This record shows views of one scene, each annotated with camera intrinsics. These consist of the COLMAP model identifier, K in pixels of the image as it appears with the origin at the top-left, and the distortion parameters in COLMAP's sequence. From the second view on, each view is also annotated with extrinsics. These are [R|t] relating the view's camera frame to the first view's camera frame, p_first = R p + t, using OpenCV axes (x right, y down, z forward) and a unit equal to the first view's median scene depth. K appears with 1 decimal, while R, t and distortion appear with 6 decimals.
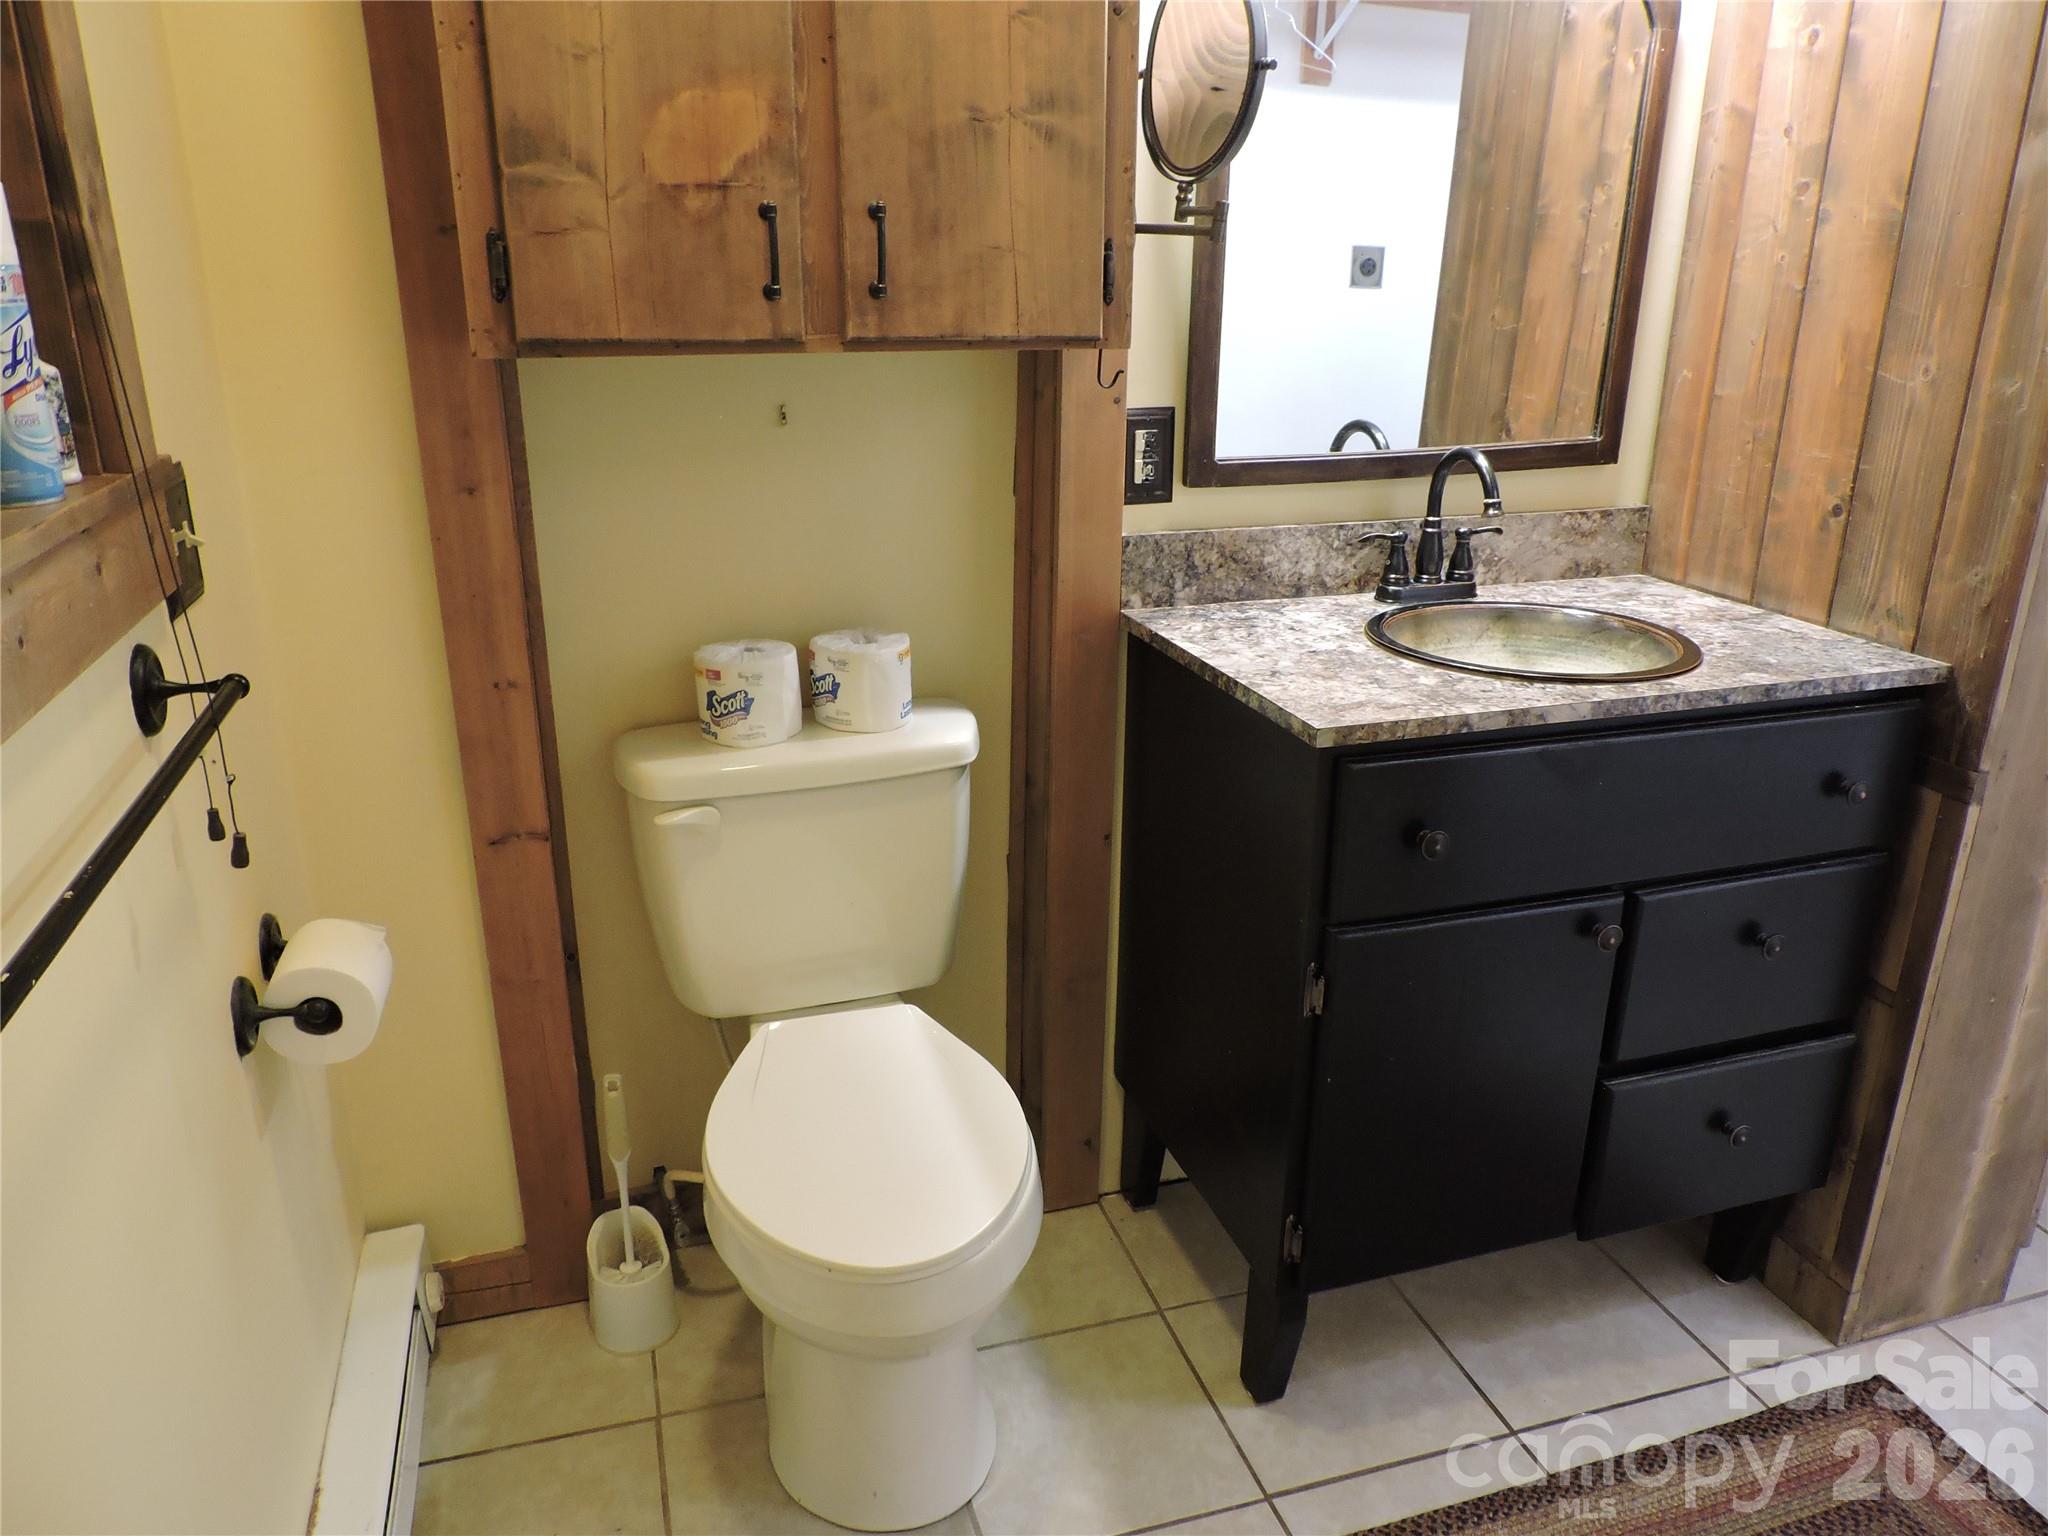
lens RADIAL K [[1457.5, 0, 1031.1], [0, 1457.5, 774.8], [0, 0, 1]] dist [-0.024643, 0.005526]
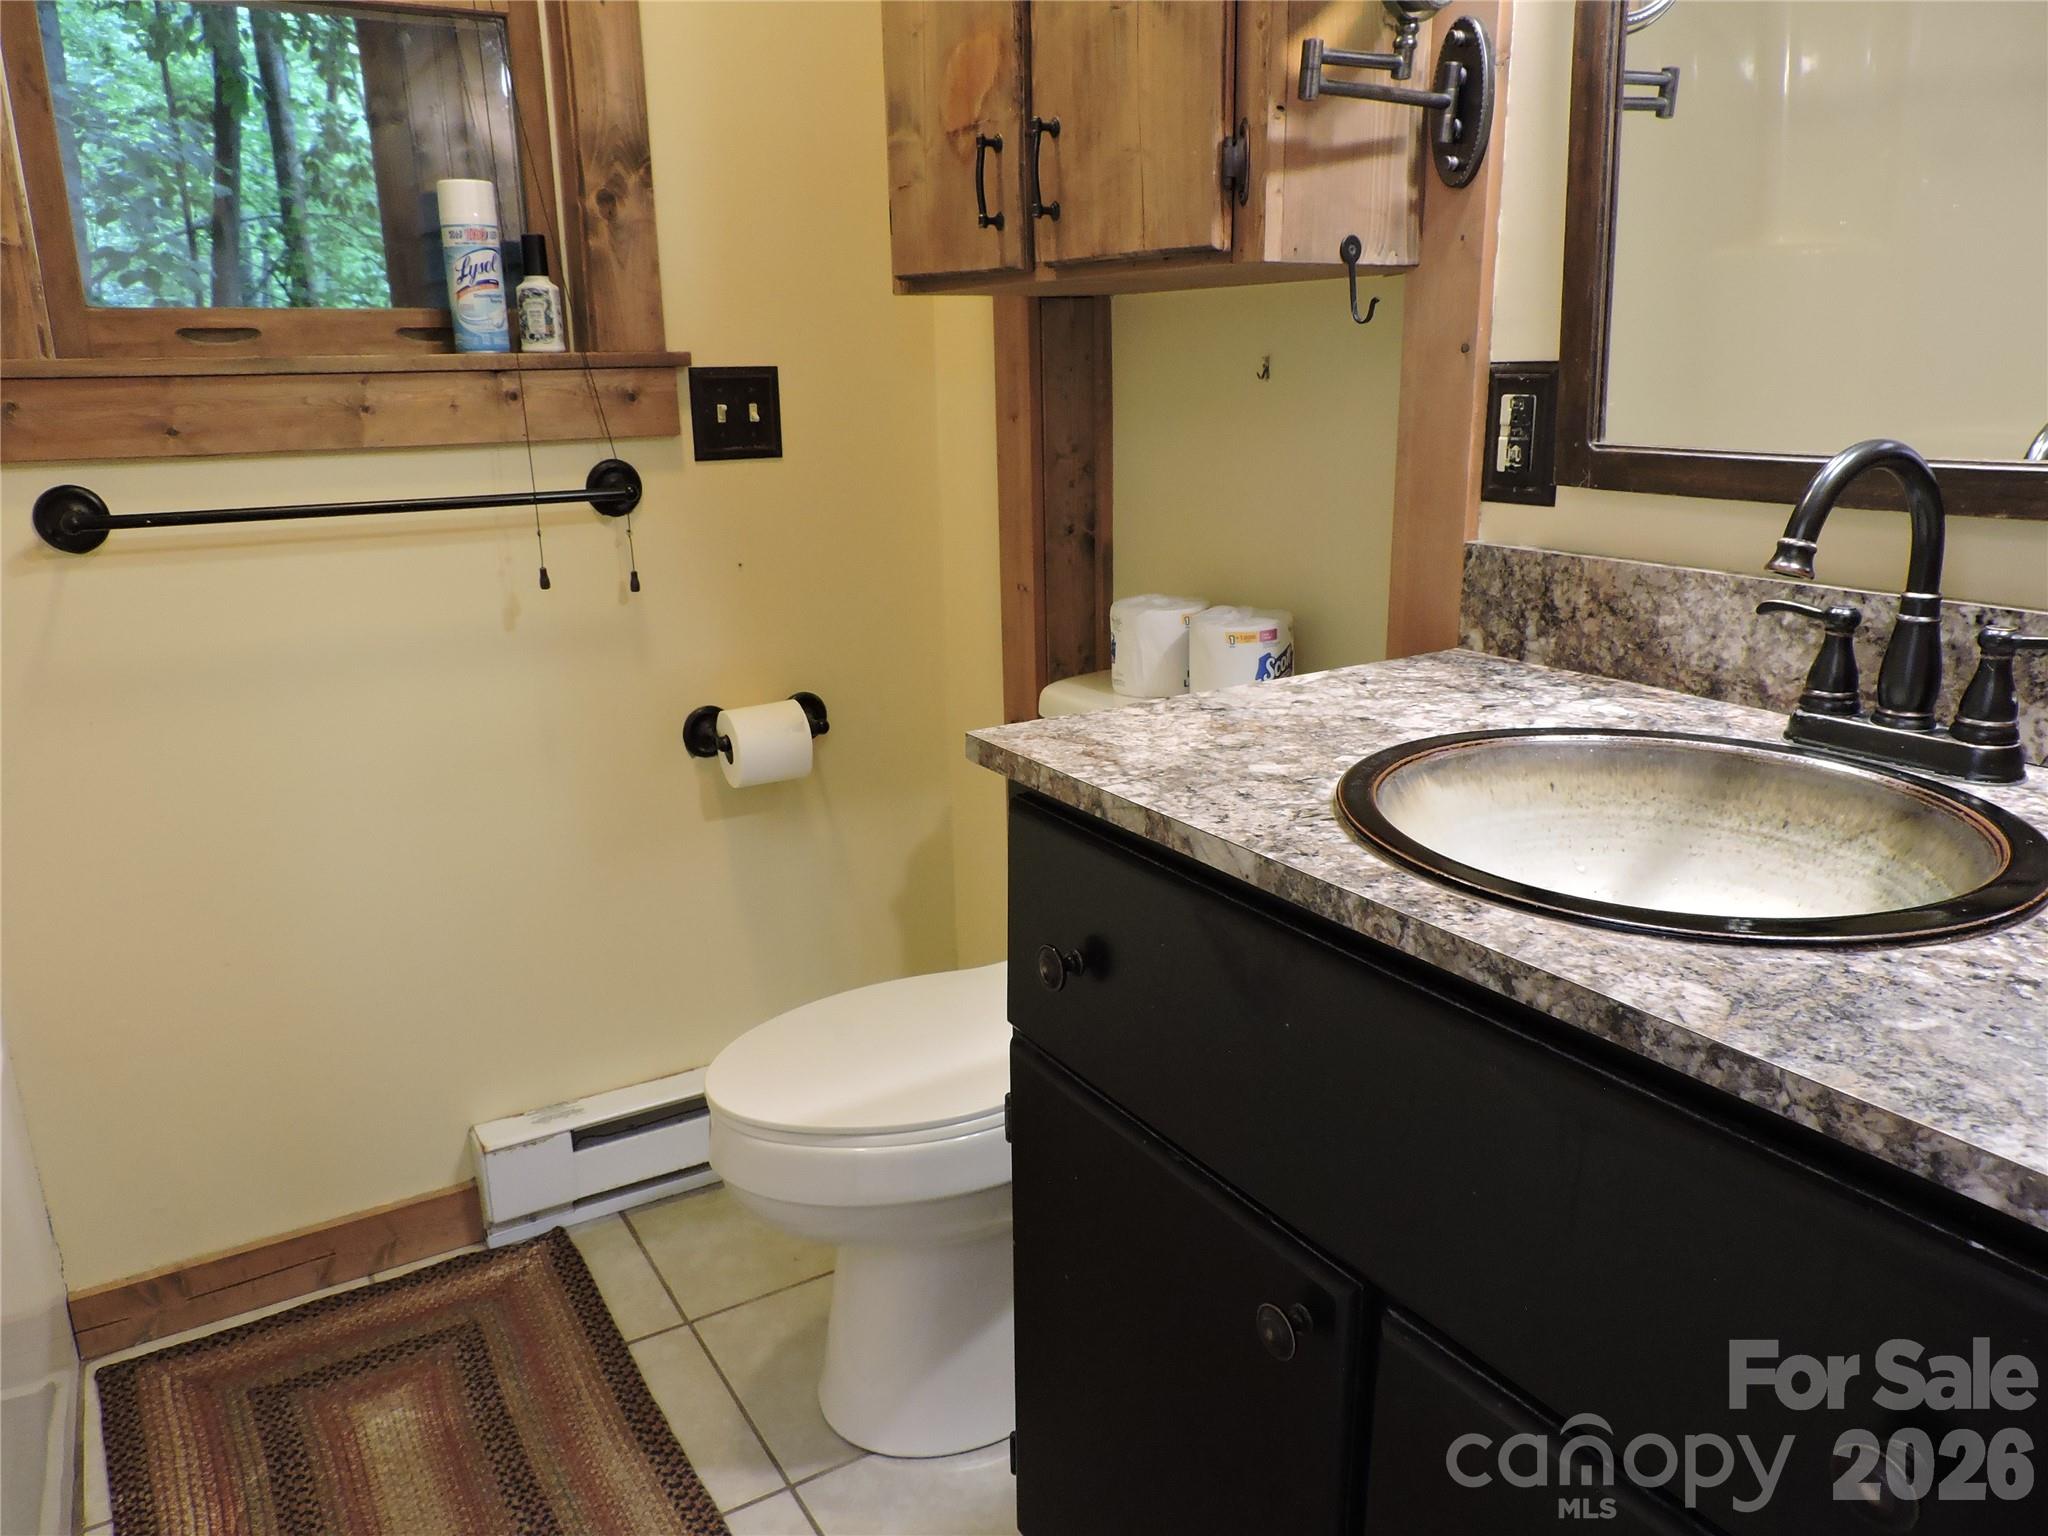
lens RADIAL K [[1457.5, 0, 1031.1], [0, 1457.5, 774.8], [0, 0, 1]] dist [-0.024643, 0.005526]
pose [[0.246296, 0.260350, -0.933572, 0.706061], [-0.307648, 0.934430, 0.179425, -0.121526], [0.919071, 0.243020, 0.310242, 0.620917]]
